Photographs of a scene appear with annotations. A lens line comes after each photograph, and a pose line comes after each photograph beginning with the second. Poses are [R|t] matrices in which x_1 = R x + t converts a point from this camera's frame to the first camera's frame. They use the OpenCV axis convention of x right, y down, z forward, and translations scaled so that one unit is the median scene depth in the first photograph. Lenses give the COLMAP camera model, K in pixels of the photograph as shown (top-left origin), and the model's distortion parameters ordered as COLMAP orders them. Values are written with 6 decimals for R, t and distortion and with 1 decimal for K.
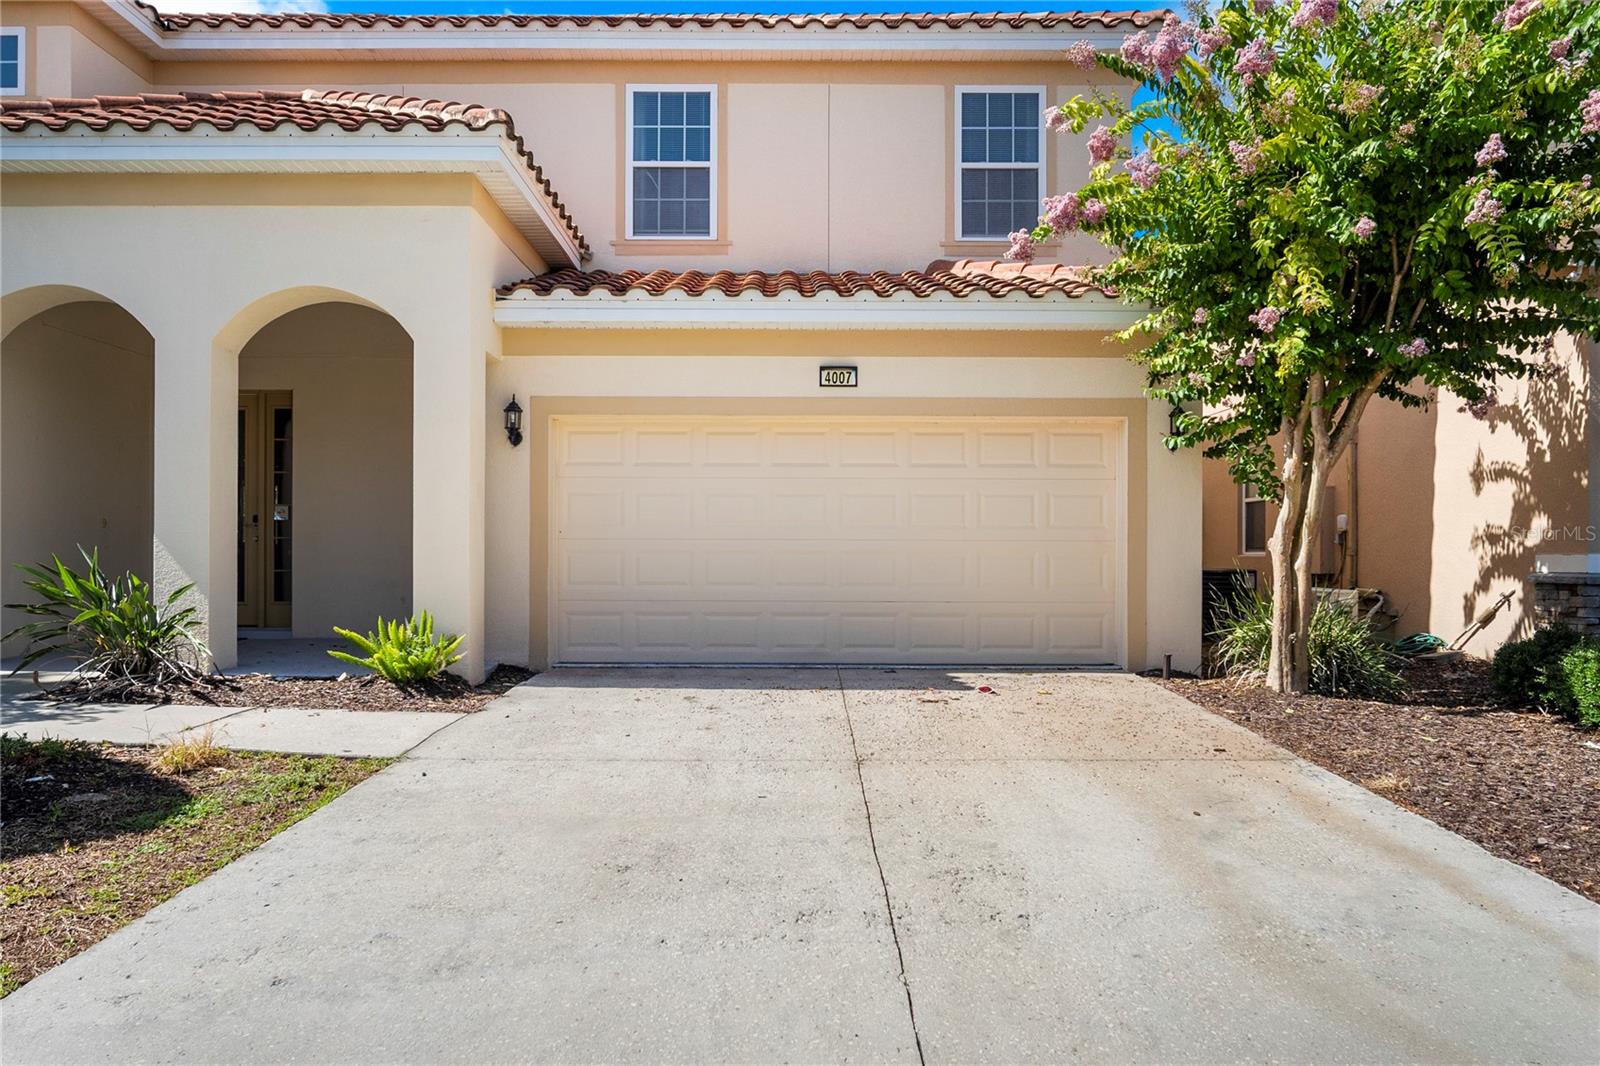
lens RADIAL K [[759.3, 0, 800.0], [0, 759.3, 533.0], [0, 0, 1]] dist [-0.001715, -0.000754]
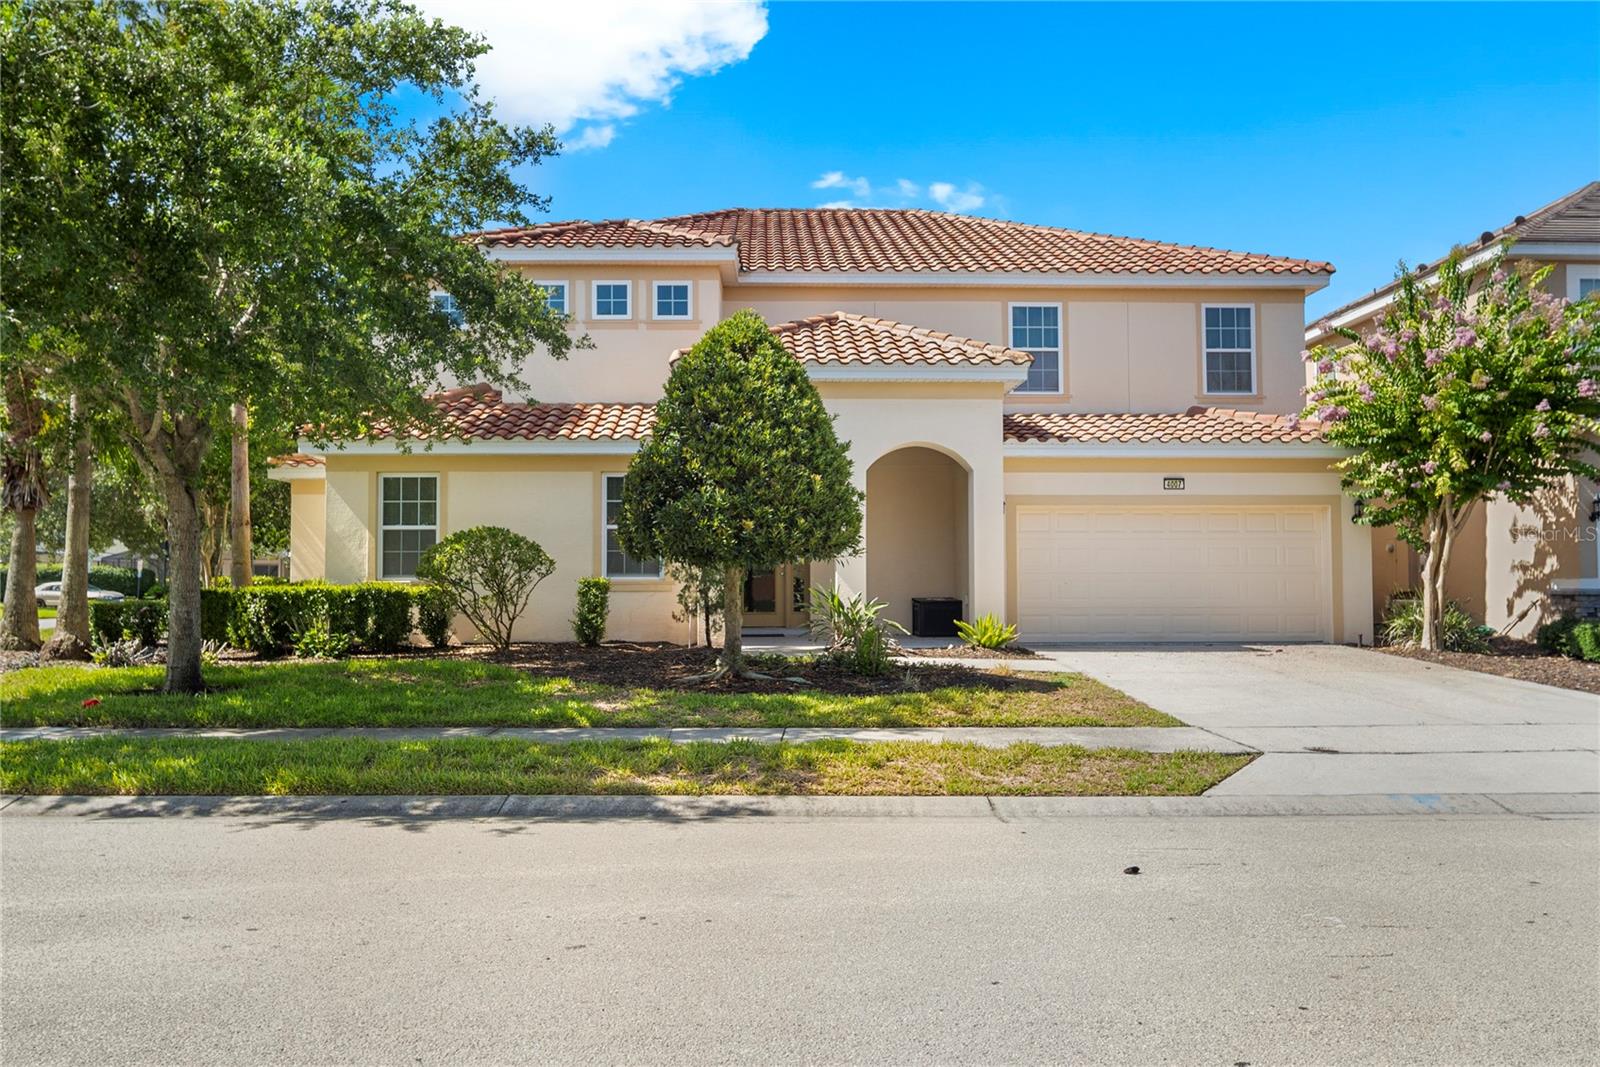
lens RADIAL K [[760.1, 0, 795.1], [0, 760.1, 539.4], [0, 0, 1]] dist [-0.000464, 0.000218]
pose [[0.999682, -0.005534, 0.024598, -0.905596], [0.006186, 0.999629, -0.026519, -0.029861], [-0.024442, 0.026663, 0.999346, -0.797543]]
